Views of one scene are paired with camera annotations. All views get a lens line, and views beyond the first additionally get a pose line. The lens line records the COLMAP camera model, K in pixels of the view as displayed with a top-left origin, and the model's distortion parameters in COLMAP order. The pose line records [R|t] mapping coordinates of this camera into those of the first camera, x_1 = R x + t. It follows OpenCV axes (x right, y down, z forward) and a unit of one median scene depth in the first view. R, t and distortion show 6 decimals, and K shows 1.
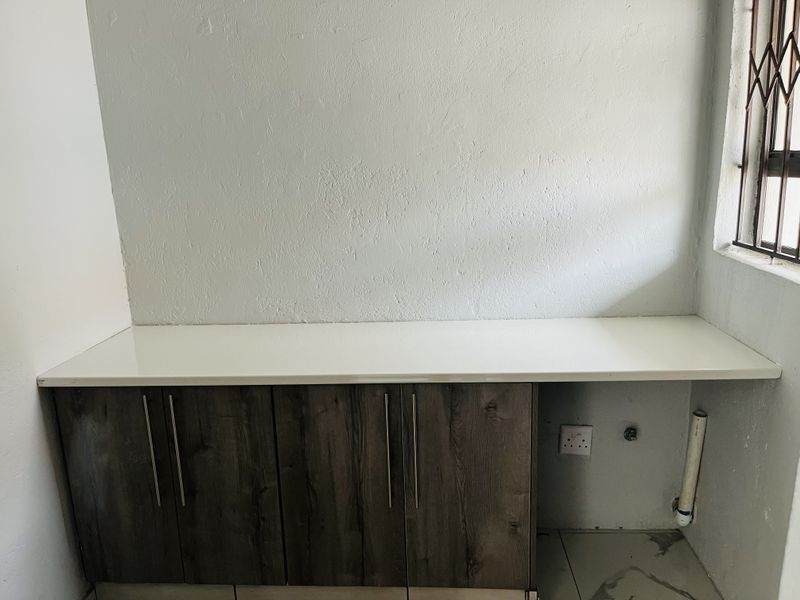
lens RADIAL K [[604.9, 0, 402.0], [0, 604.9, 294.9], [0, 0, 1]] dist [0.097819, -0.092565]
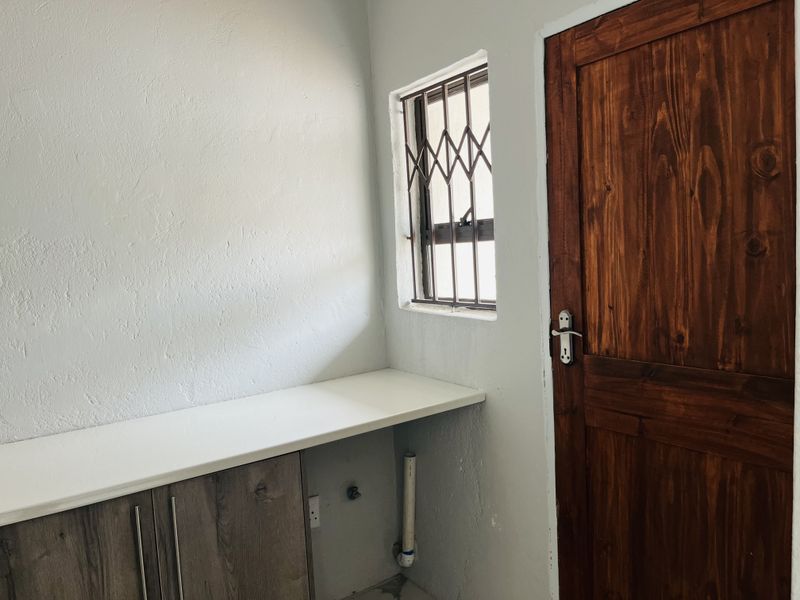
lens RADIAL K [[606.5, 0, 400.0], [0, 606.5, 300.0], [0, 0, 1]] dist [0.098511, -0.095554]
pose [[0.802129, -0.066808, 0.593402, -0.185076], [0.154600, 0.983075, -0.098302, 0.026797], [-0.576791, 0.170591, 0.798881, 0.092287]]
